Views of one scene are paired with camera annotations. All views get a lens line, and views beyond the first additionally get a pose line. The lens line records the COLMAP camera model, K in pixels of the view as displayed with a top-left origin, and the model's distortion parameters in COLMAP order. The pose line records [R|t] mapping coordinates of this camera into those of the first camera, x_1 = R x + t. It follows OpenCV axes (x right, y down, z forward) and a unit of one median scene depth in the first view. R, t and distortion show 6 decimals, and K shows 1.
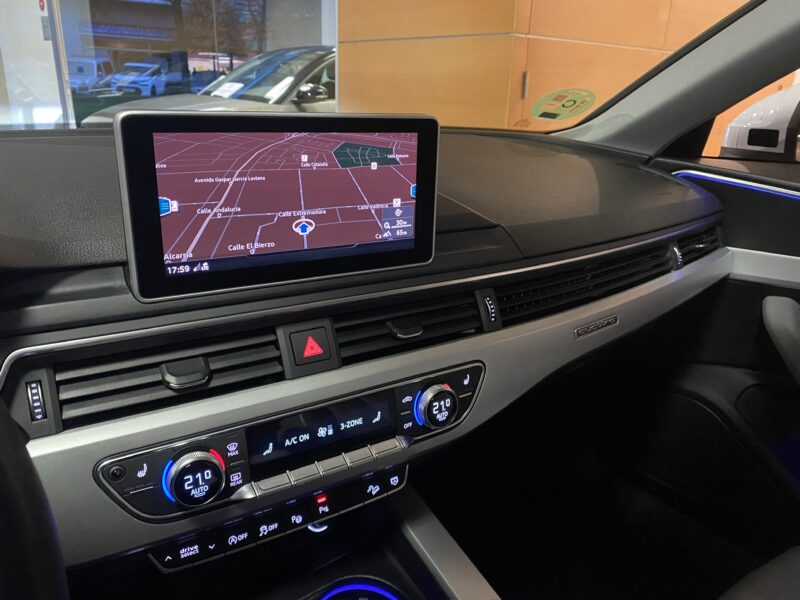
lens RADIAL K [[596.6, 0, 400.0], [0, 596.6, 300.0], [0, 0, 1]] dist [0.075848, -0.153055]
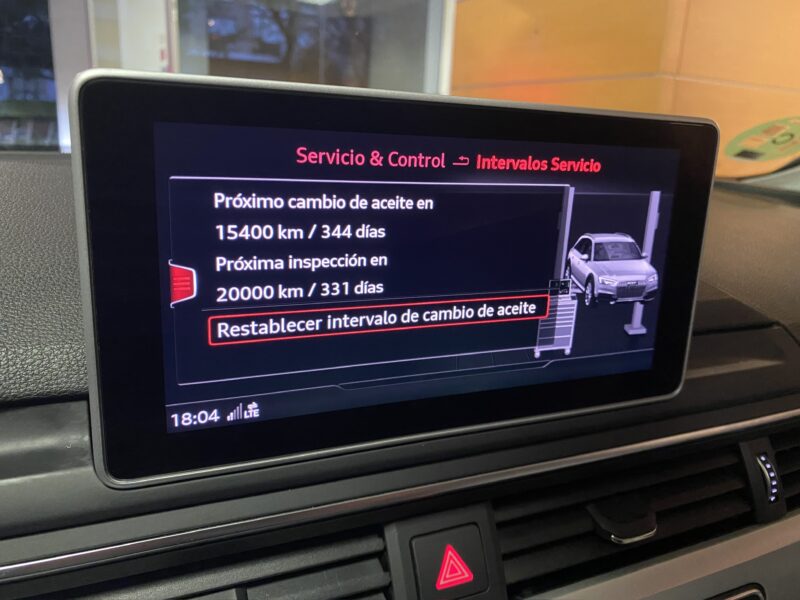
lens RADIAL K [[612.1, 0, 400.0], [0, 612.1, 300.0], [0, 0, 1]] dist [-0.006408, -0.009215]
pose [[0.988727, 0.045620, -0.142614, -0.116628], [-0.057520, 0.995097, -0.080462, -0.089198], [0.138244, 0.087758, 0.986502, 0.431125]]
